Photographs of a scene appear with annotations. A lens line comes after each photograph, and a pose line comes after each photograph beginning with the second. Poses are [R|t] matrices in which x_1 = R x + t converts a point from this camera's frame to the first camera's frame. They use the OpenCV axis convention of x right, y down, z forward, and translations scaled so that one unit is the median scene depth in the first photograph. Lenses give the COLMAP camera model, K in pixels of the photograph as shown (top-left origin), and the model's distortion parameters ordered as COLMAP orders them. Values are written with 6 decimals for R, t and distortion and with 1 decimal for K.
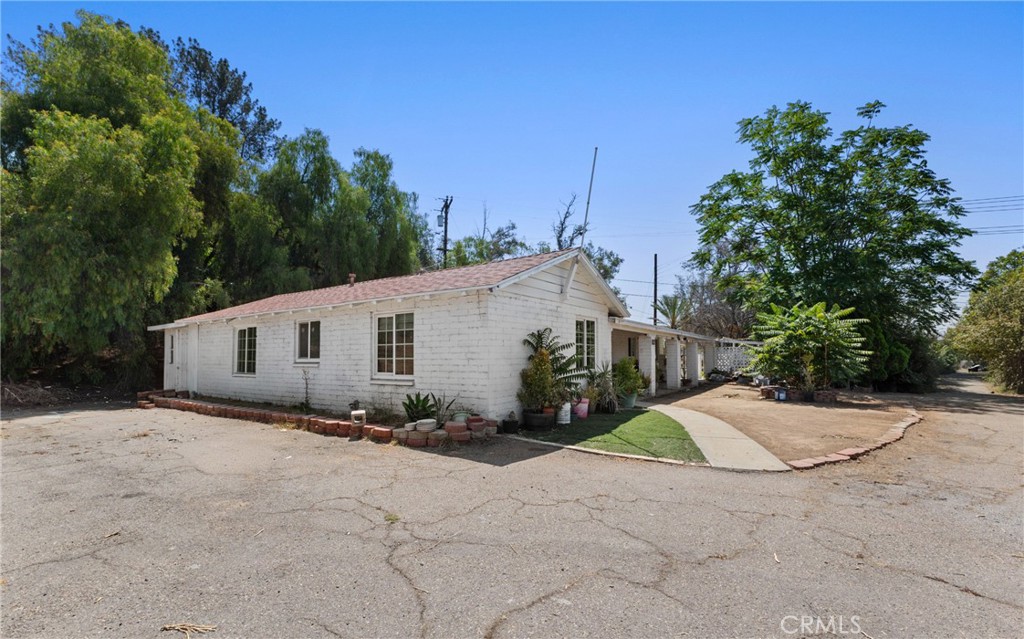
lens RADIAL K [[440.3, 0, 512.4], [0, 440.3, 336.4], [0, 0, 1]] dist [-0.000015, -0.000222]
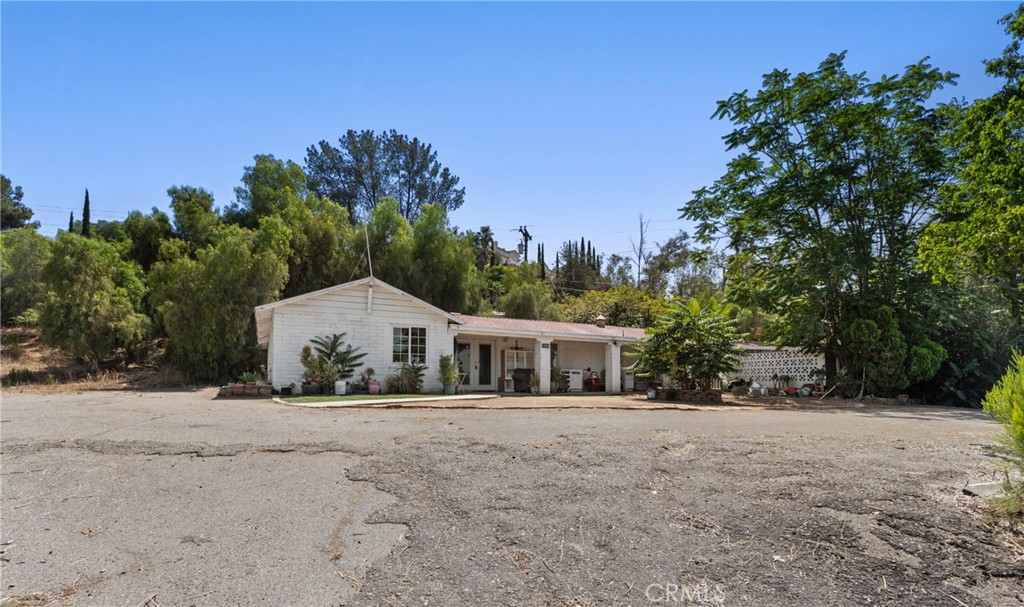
lens RADIAL K [[464.4, 0, 514.5], [0, 464.4, 360.7], [0, 0, 1]] dist [-0.000619, -0.000338]
pose [[0.879071, -0.018017, -0.476351, 0.371779], [0.016214, 0.999837, -0.007894, 0.027037], [0.476416, -0.000784, 0.879220, -0.033139]]
